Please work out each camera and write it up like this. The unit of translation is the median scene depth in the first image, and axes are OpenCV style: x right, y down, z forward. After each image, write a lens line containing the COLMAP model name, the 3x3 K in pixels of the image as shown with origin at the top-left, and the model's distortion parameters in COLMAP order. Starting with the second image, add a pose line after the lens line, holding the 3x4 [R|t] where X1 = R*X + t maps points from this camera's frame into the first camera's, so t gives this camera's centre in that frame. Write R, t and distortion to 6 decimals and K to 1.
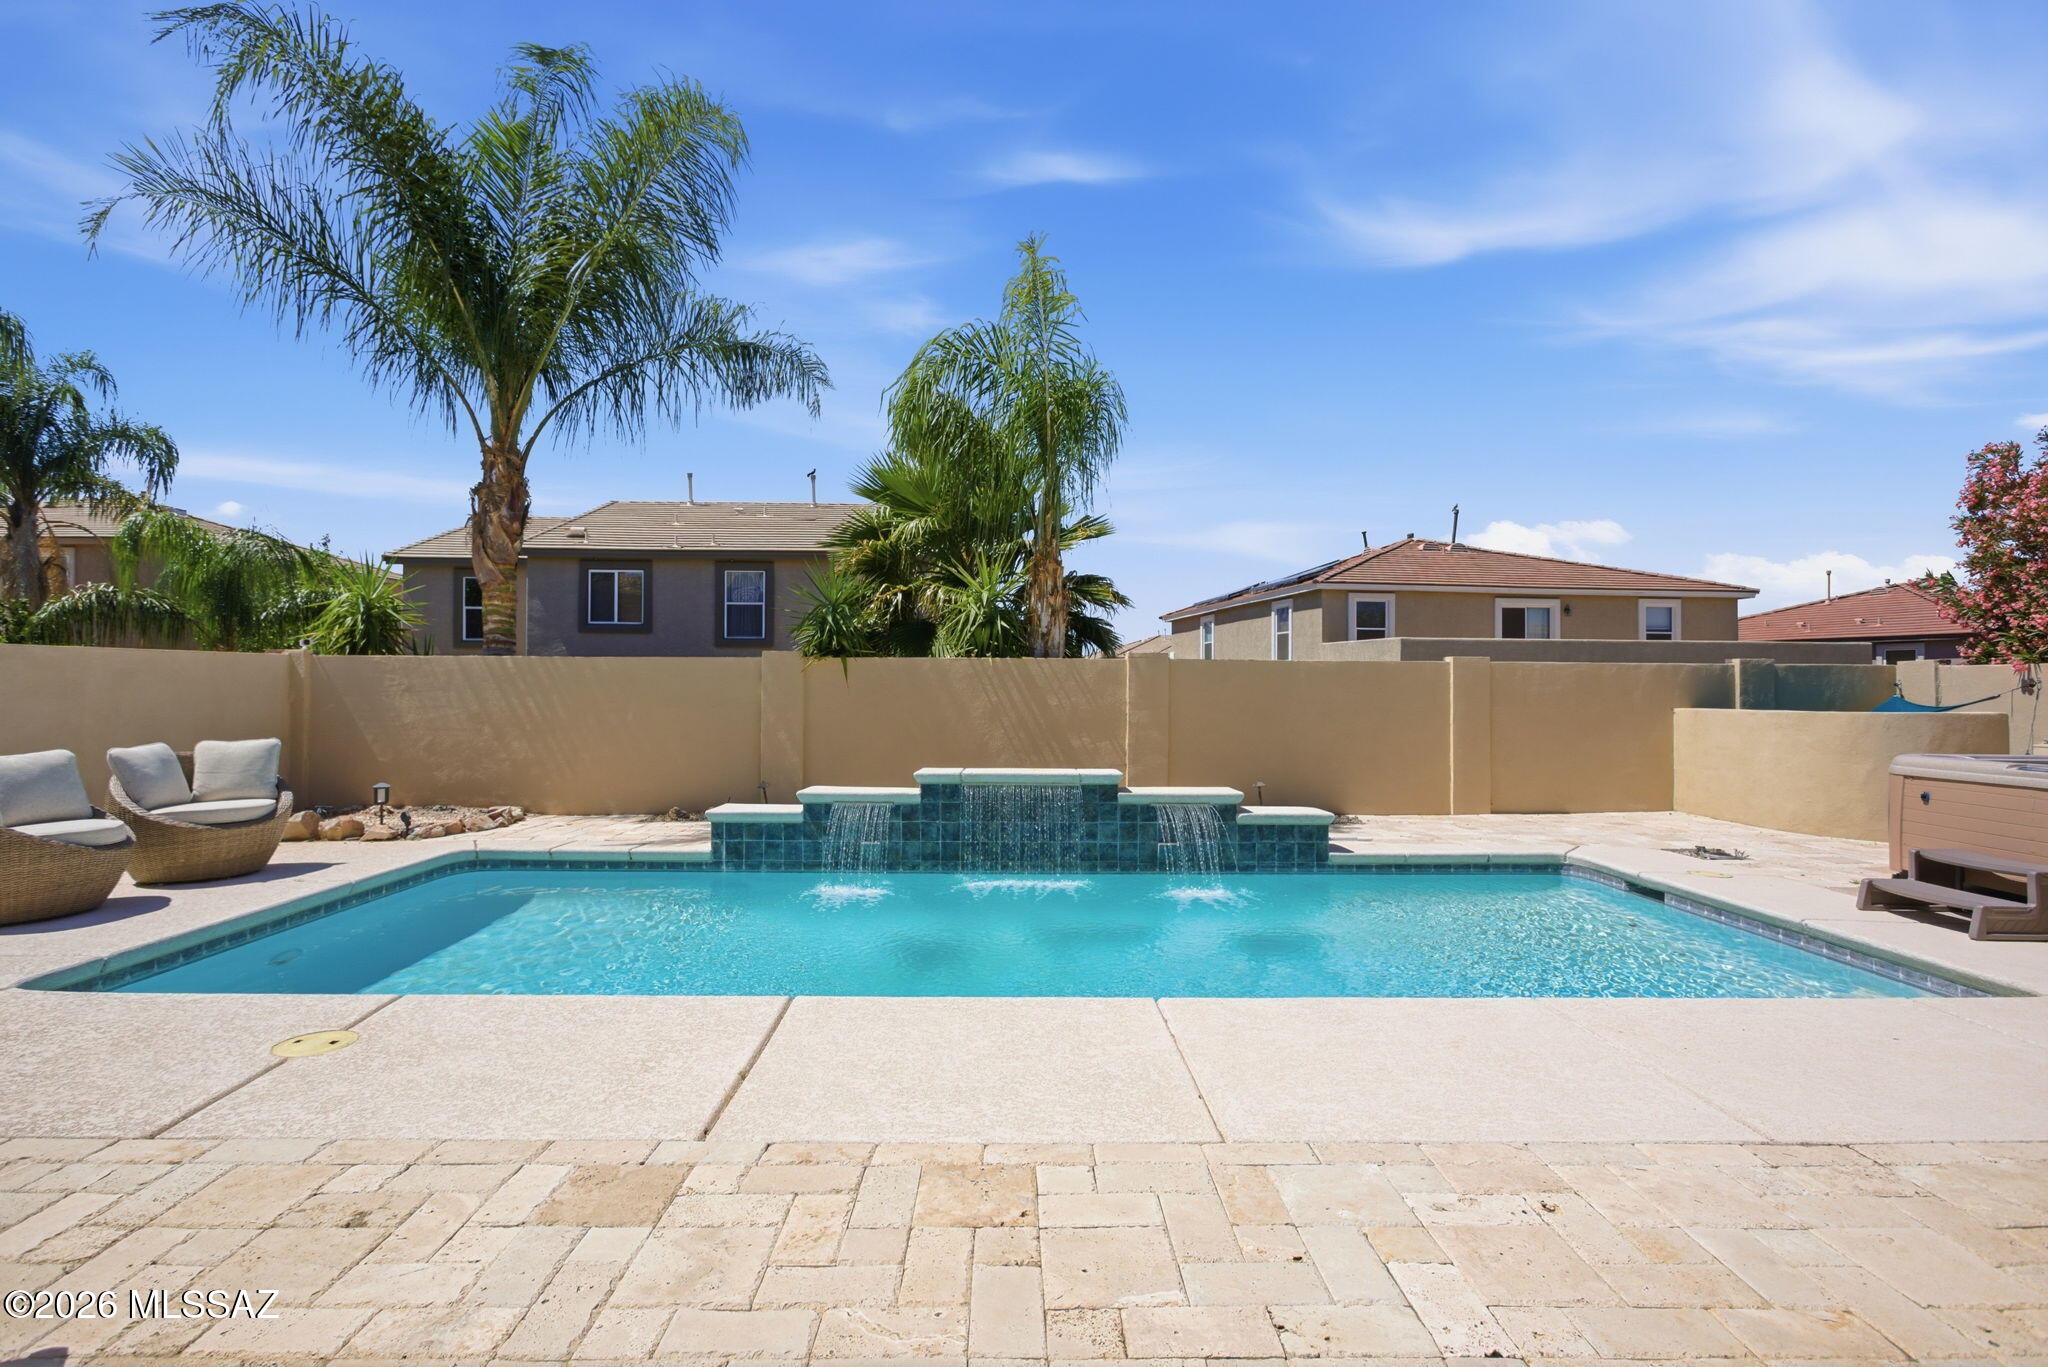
lens RADIAL K [[1009.0, 0, 1005.8], [0, 1009.0, 677.8], [0, 0, 1]] dist [-0.004171, 0.000368]
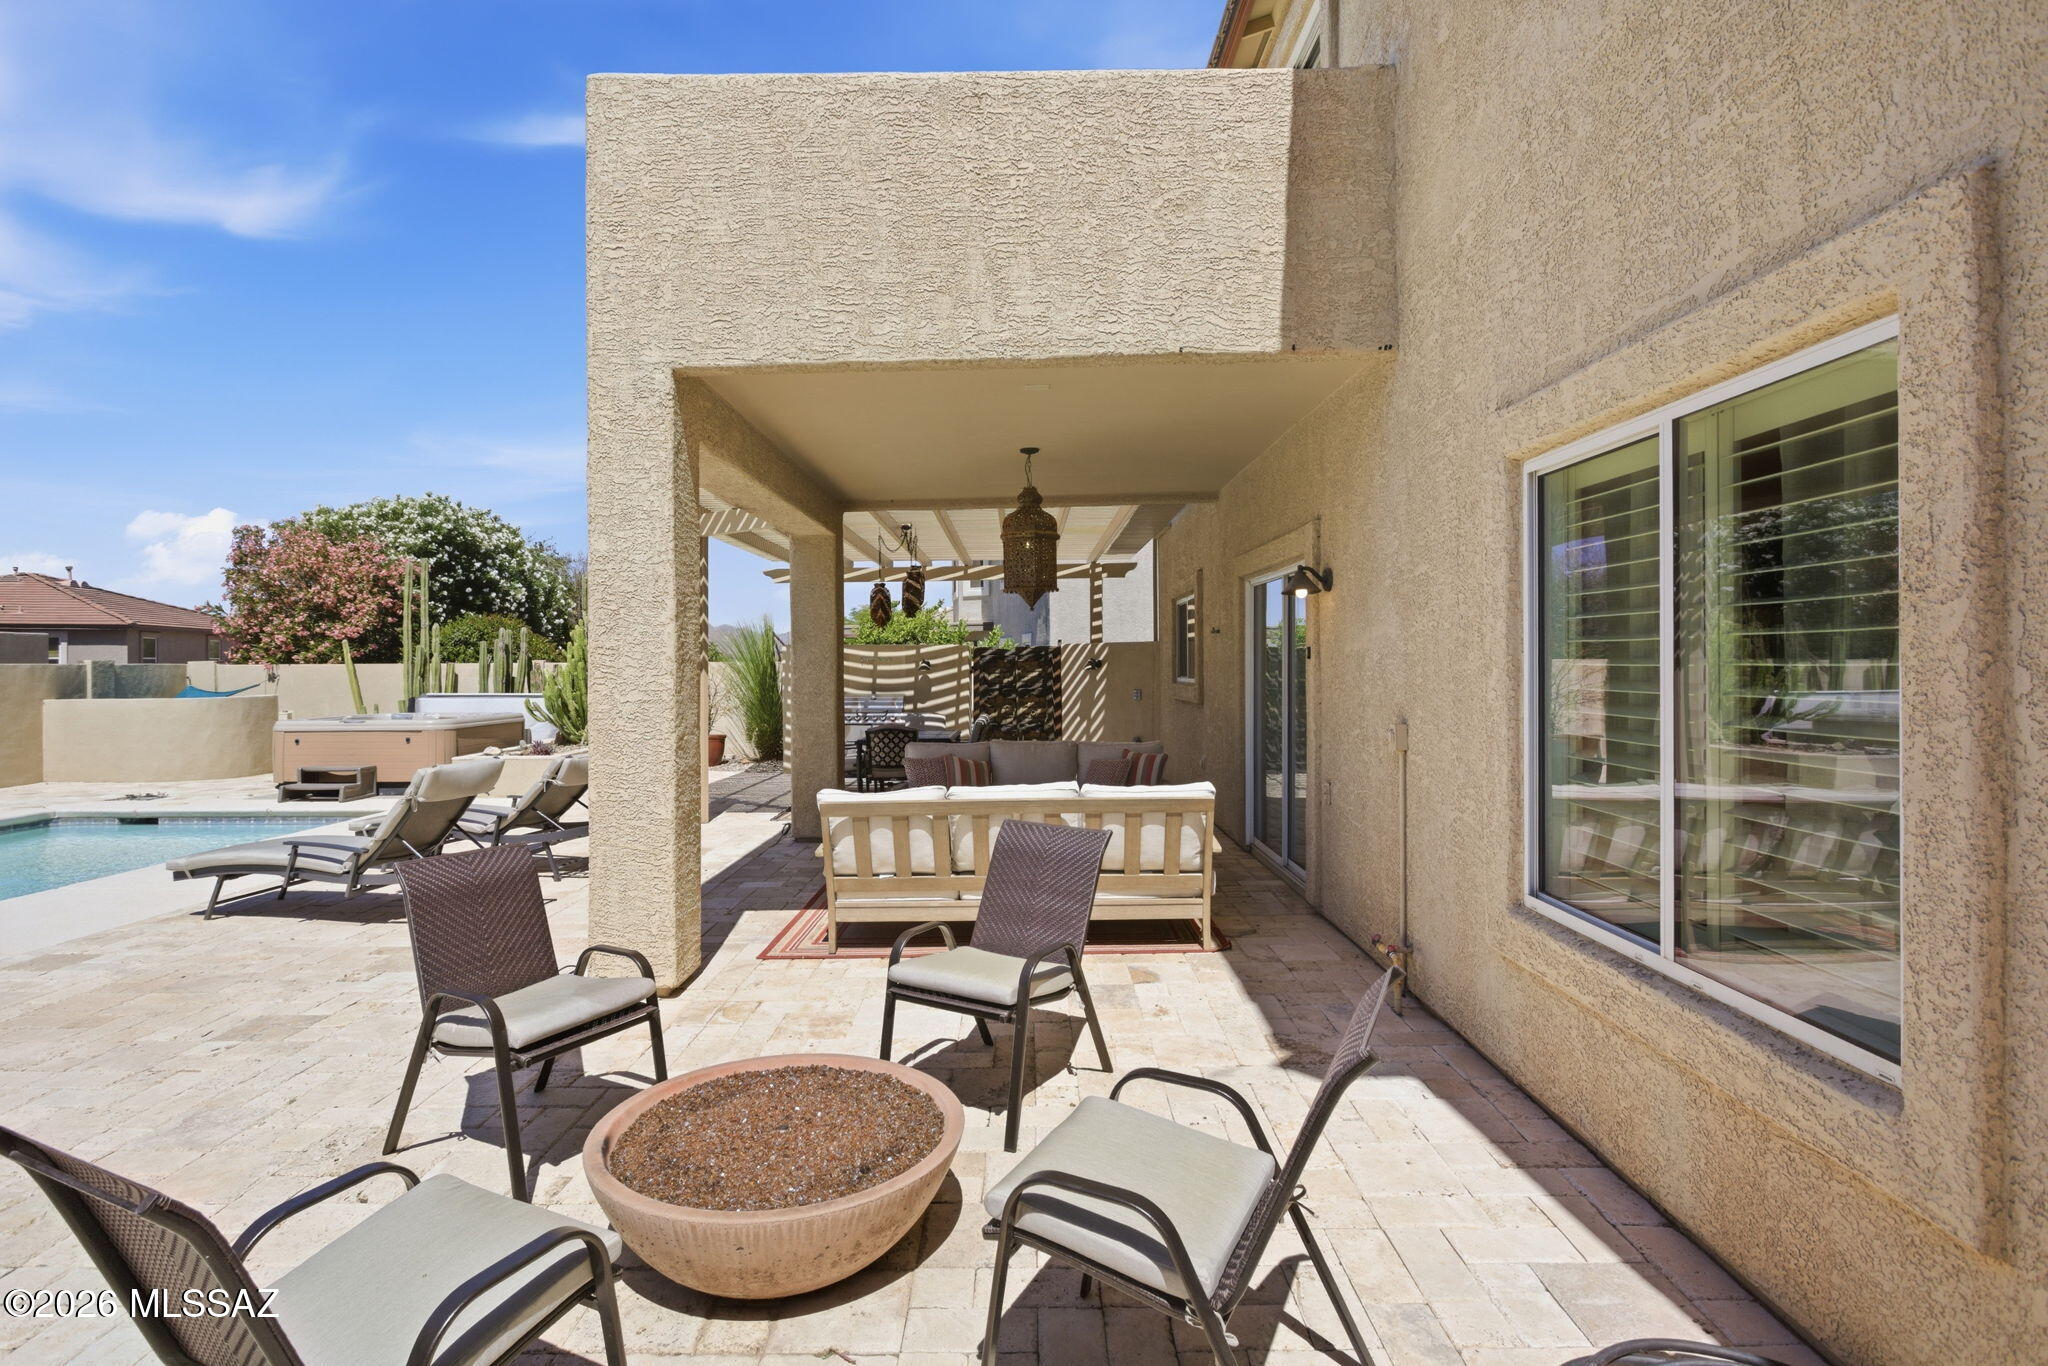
lens RADIAL K [[1009.0, 0, 1016.0], [0, 1009.0, 657.6], [0, 0, 1]] dist [-0.004171, 0.000368]
pose [[0.011941, 0.001906, 0.999927, -0.599439], [-0.005112, 0.999985, -0.001845, -0.026900], [-0.999916, -0.005090, 0.011951, -0.237464]]
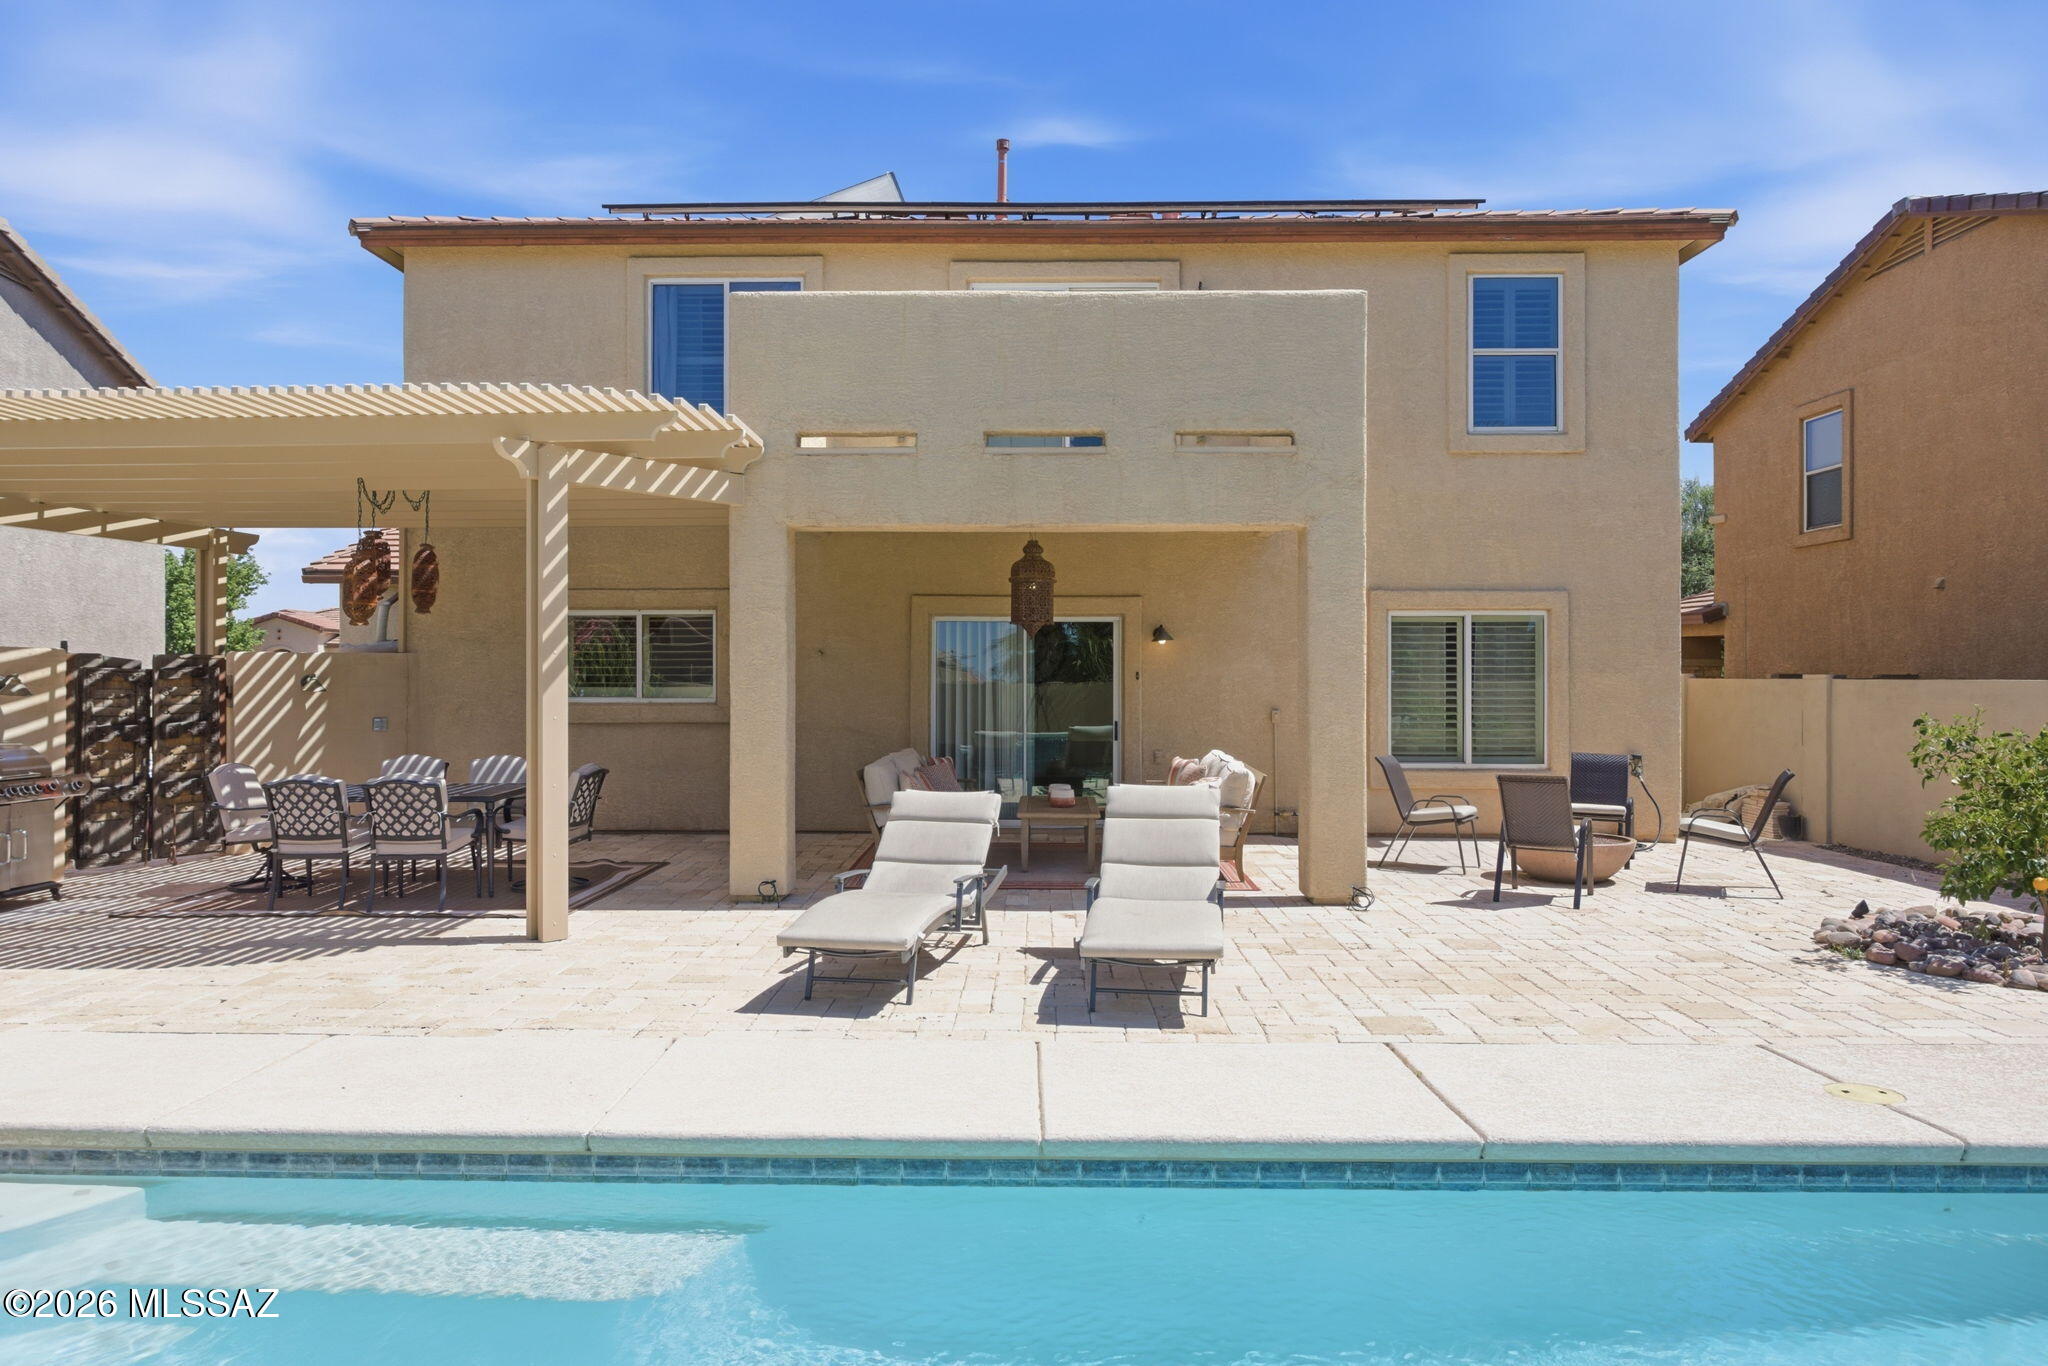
lens RADIAL K [[1327.0, 0, 1030.2], [0, 1327.0, 682.8], [0, 0, 1]] dist [-0.011618, 0.005712]
pose [[-0.999763, -0.004038, 0.021396, 0.047464], [-0.004124, 0.999984, -0.003990, -0.021103], [-0.021380, -0.004078, -0.999763, 0.855211]]
